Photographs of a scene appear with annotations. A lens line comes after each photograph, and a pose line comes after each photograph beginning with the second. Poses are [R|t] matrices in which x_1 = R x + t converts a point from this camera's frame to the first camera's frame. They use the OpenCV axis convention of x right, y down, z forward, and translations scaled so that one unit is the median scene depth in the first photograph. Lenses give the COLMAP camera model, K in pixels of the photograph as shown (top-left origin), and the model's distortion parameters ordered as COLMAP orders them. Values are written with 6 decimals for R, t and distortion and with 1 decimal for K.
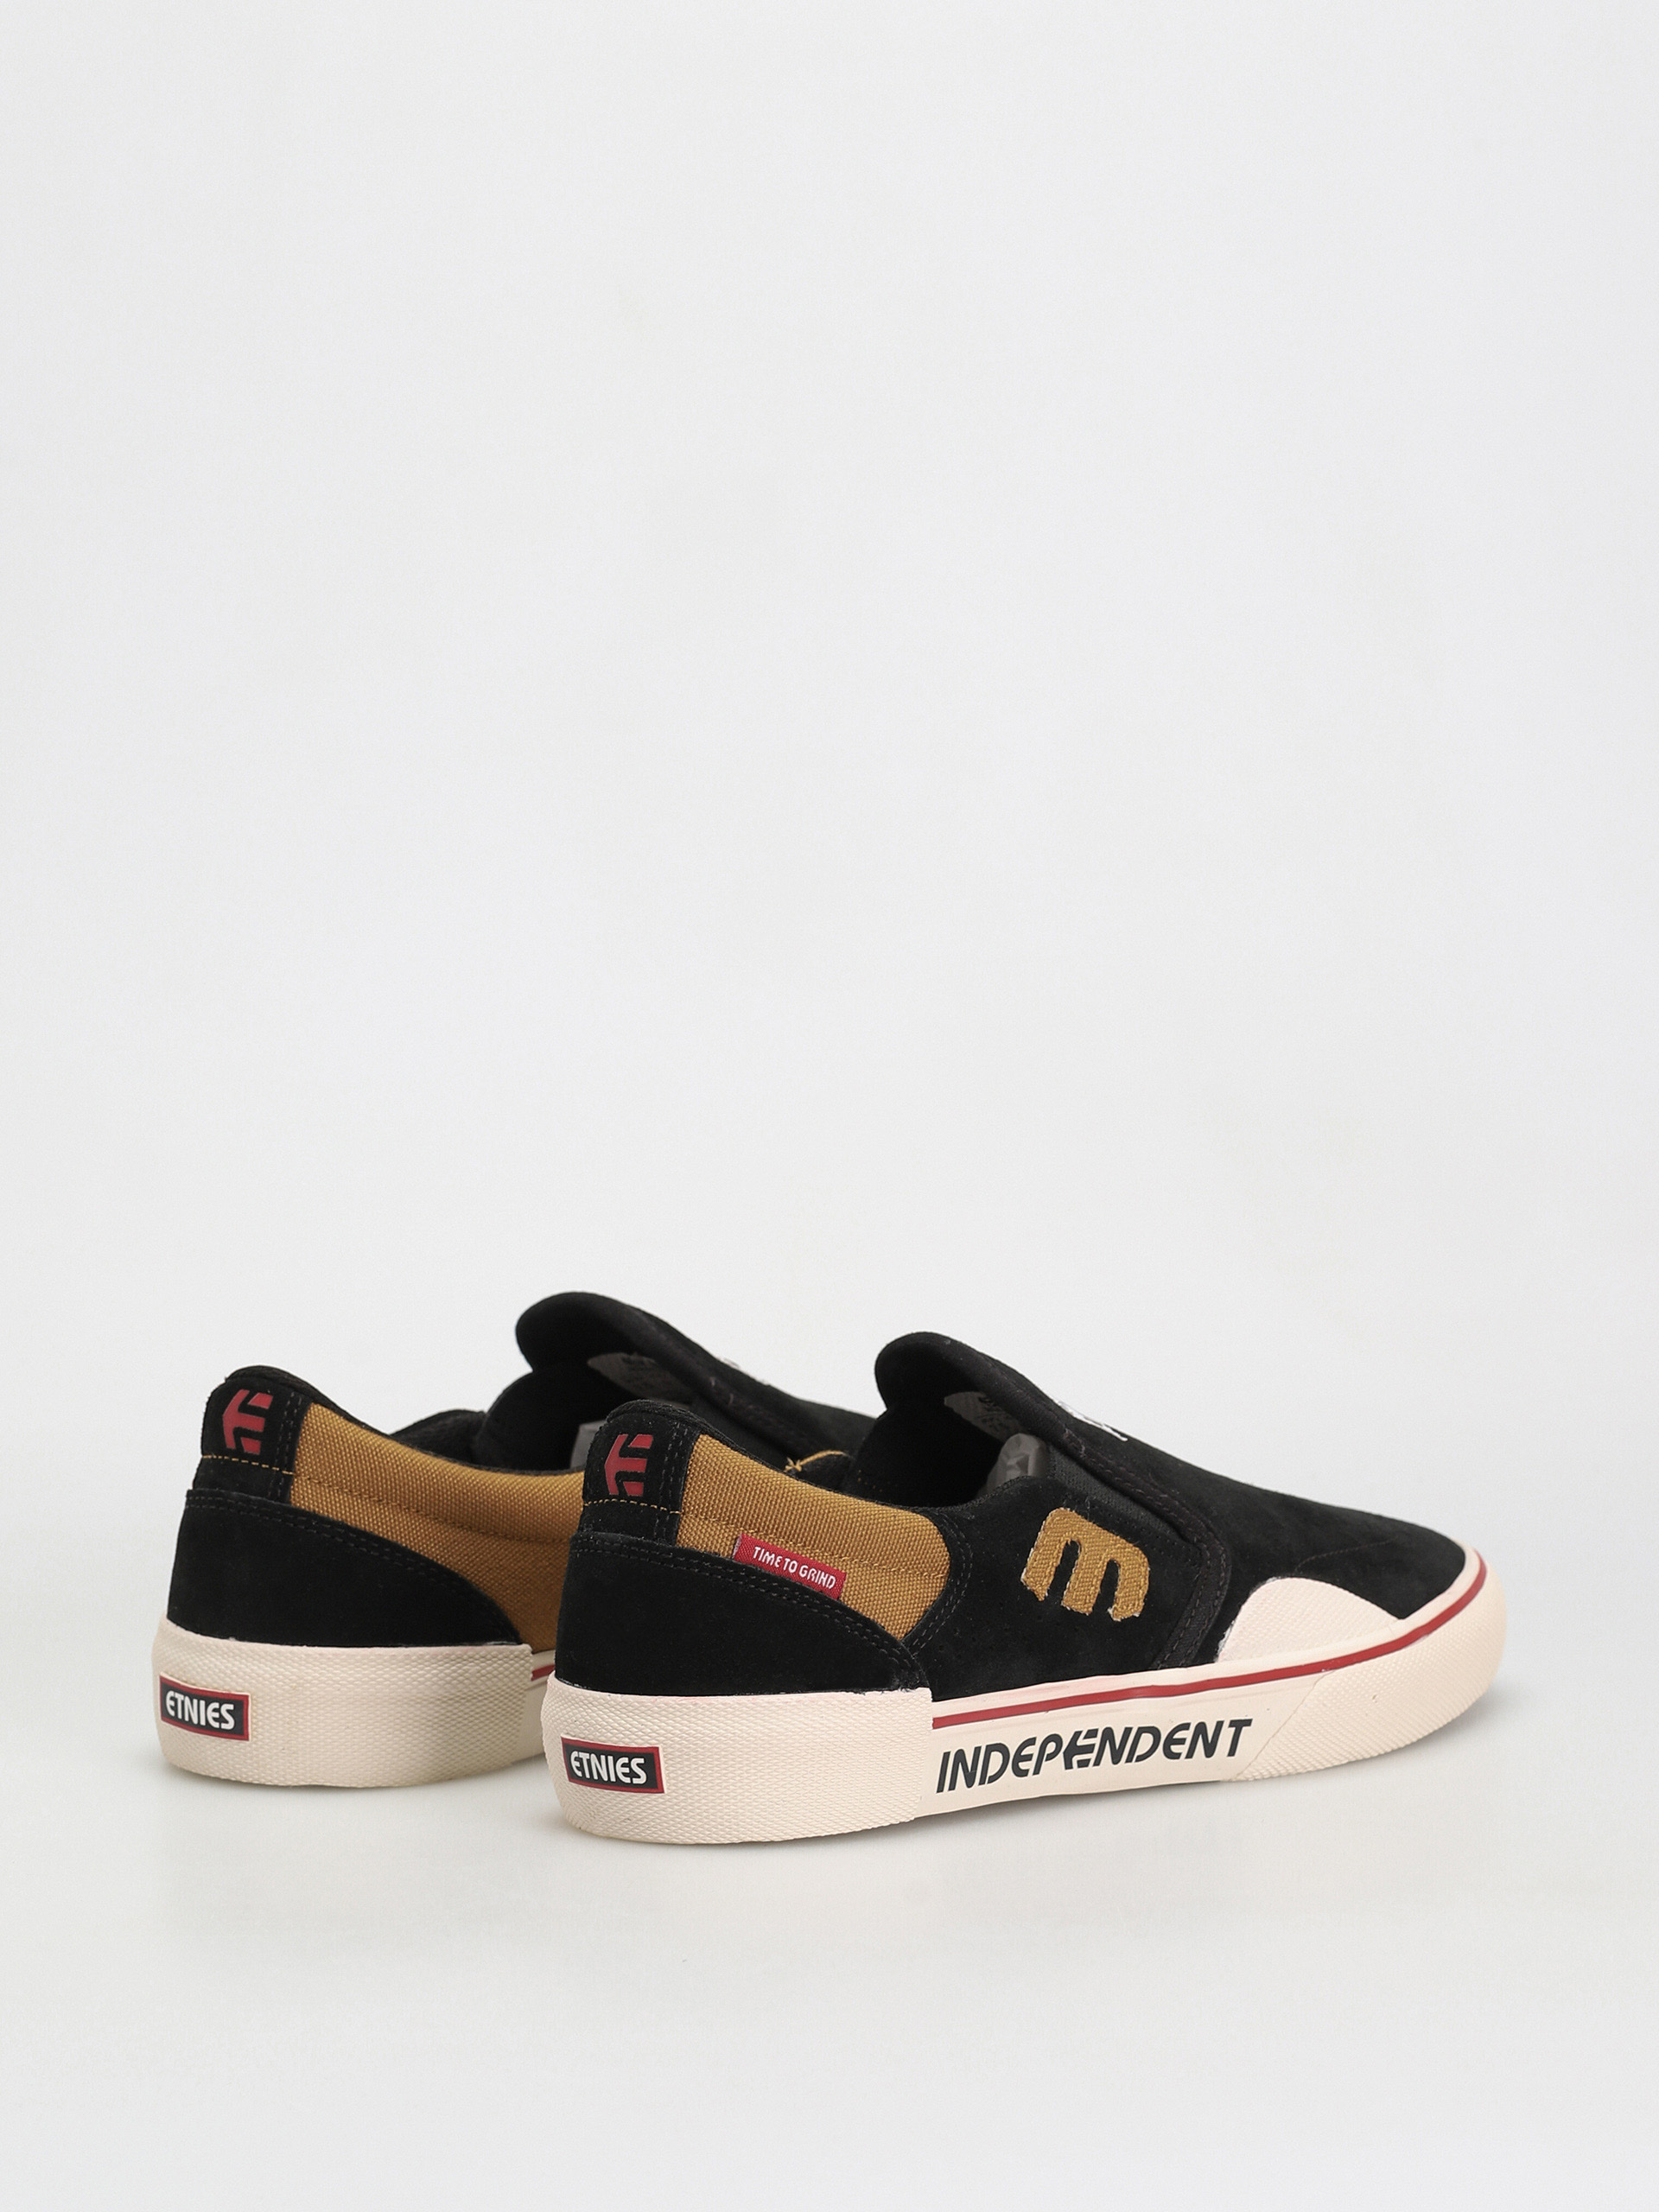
lens RADIAL K [[6992.2, 0, 839.0], [0, 6992.2, 1107.2], [0, 0, 1]] dist [-0.103040, 0.000000]
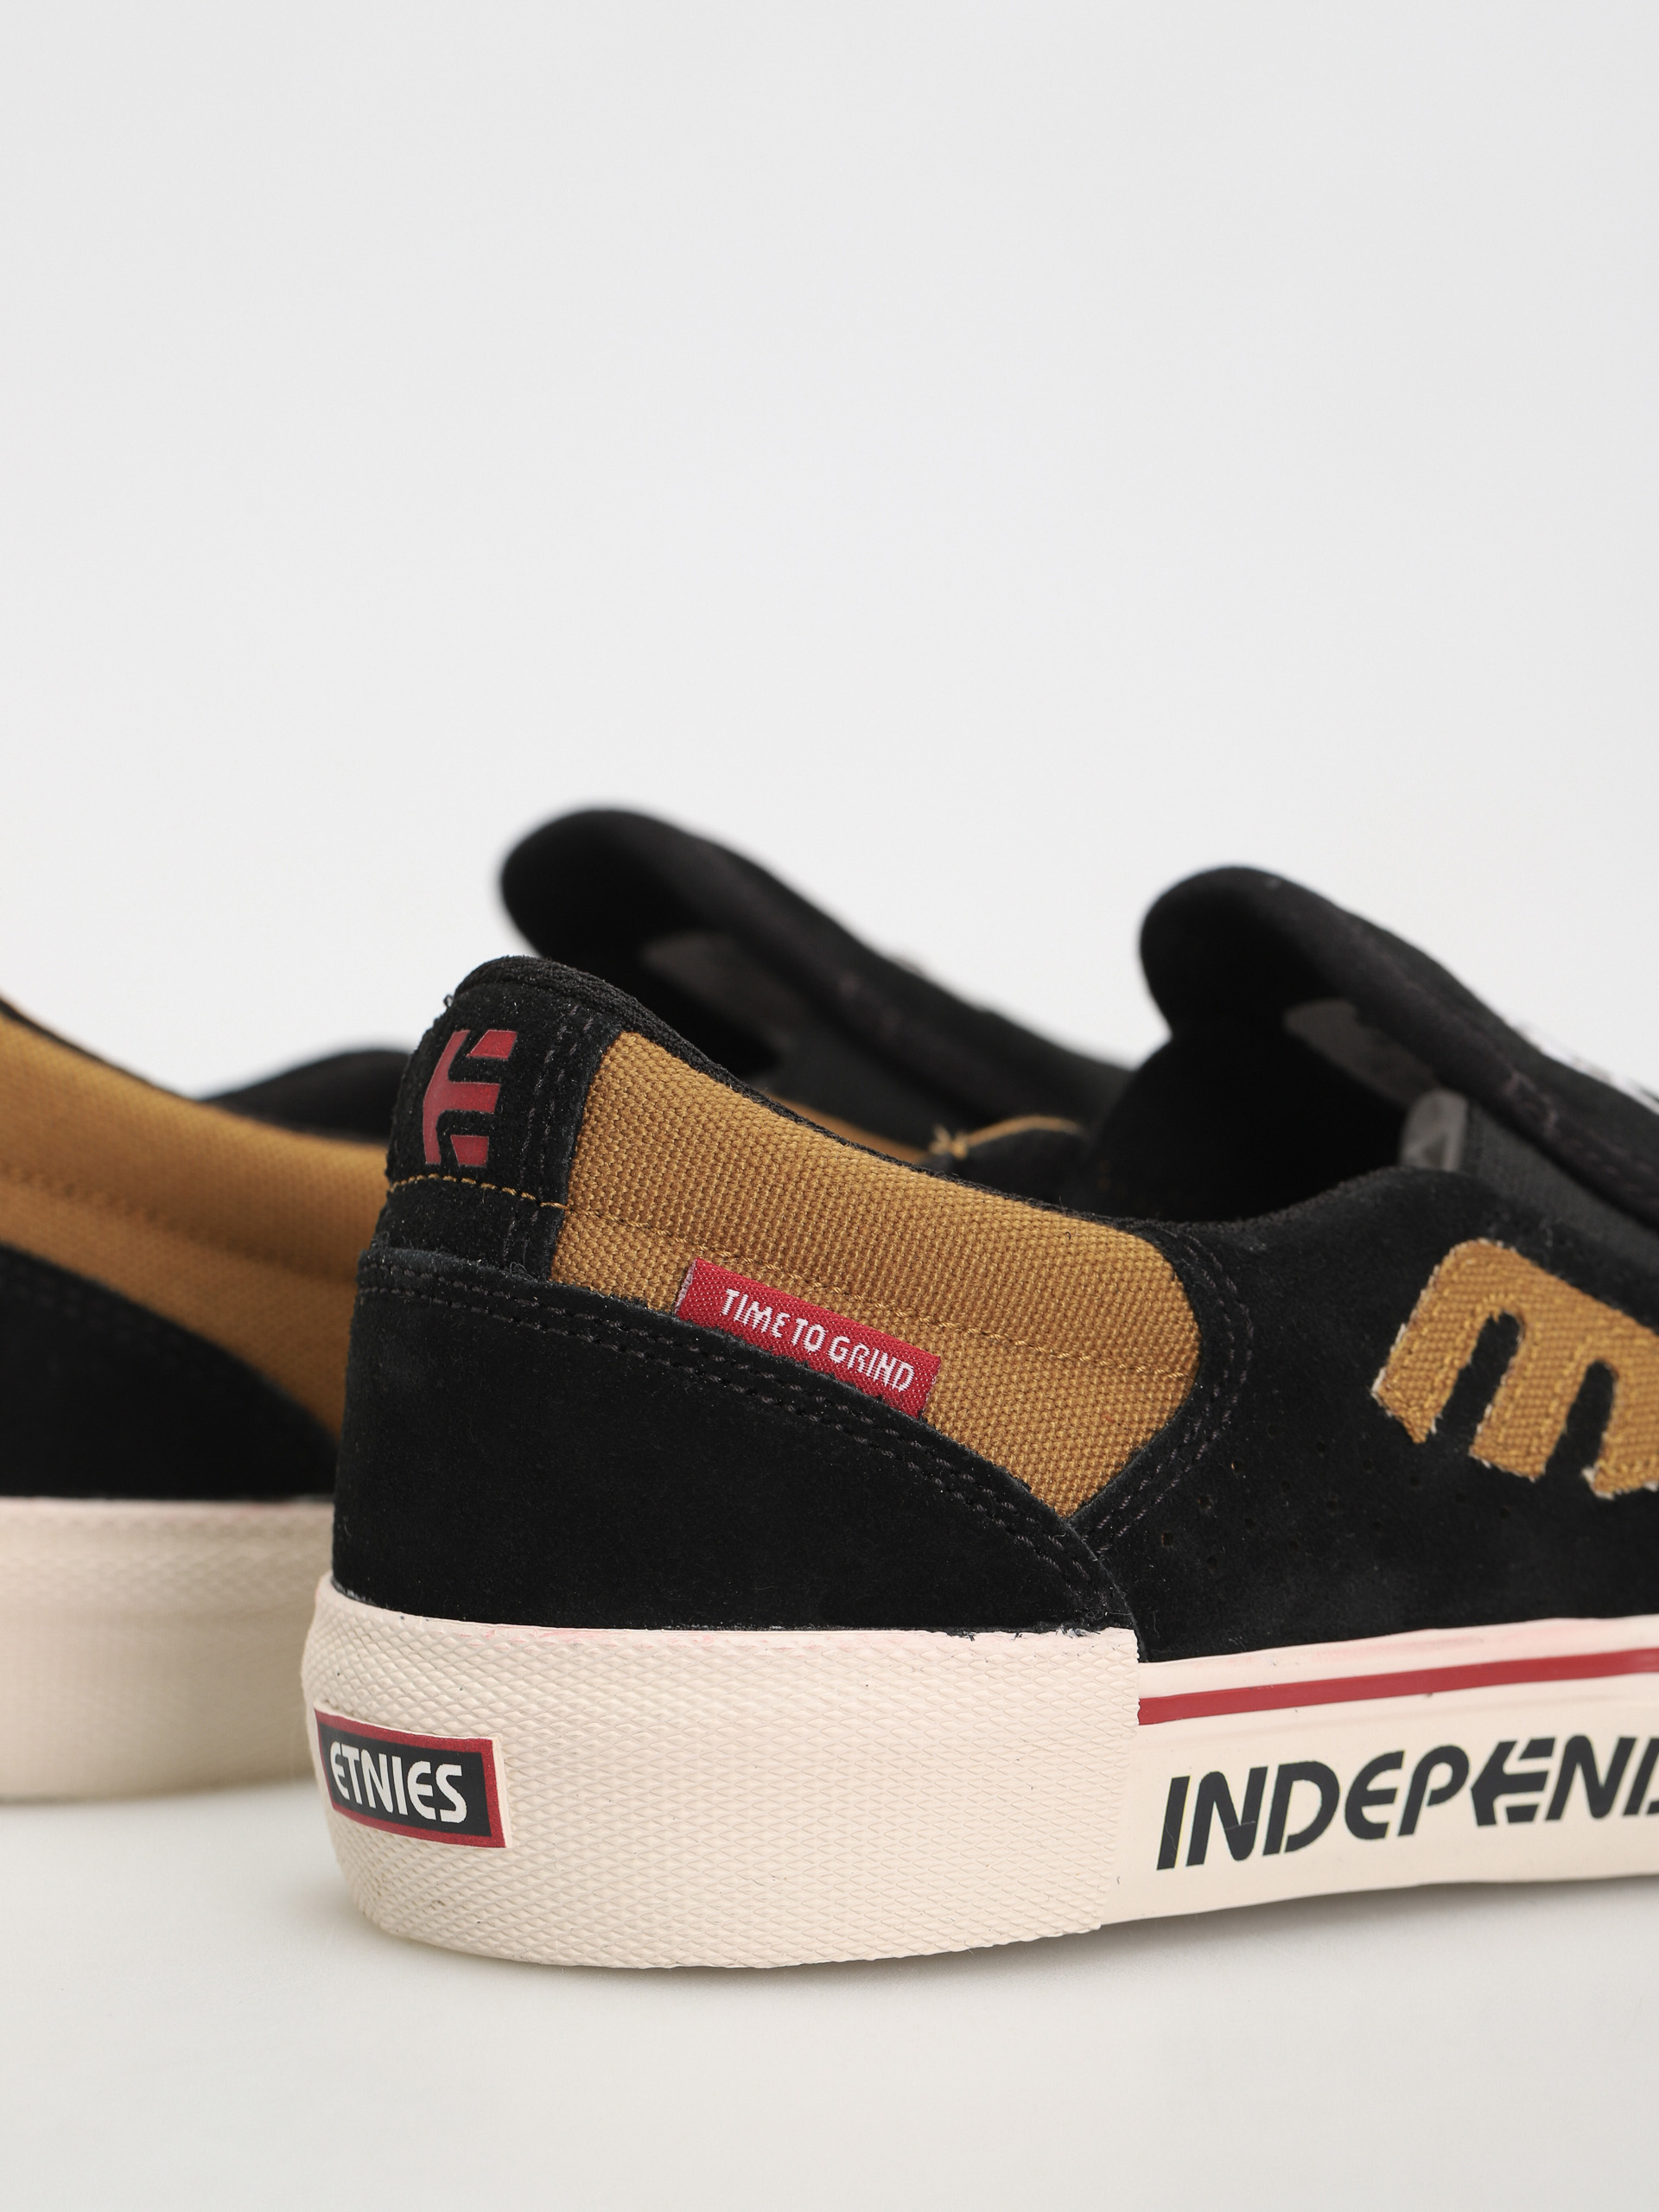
lens RADIAL K [[6992.2, 0, 822.4], [0, 6992.2, 1104.1], [0, 0, 1]] dist [-0.103040, 0.000000]
pose [[0.988446, 0.027129, -0.149127, 0.057477], [-0.026261, 0.999625, 0.007789, 0.047207], [0.149283, -0.003783, 0.988787, 0.563562]]
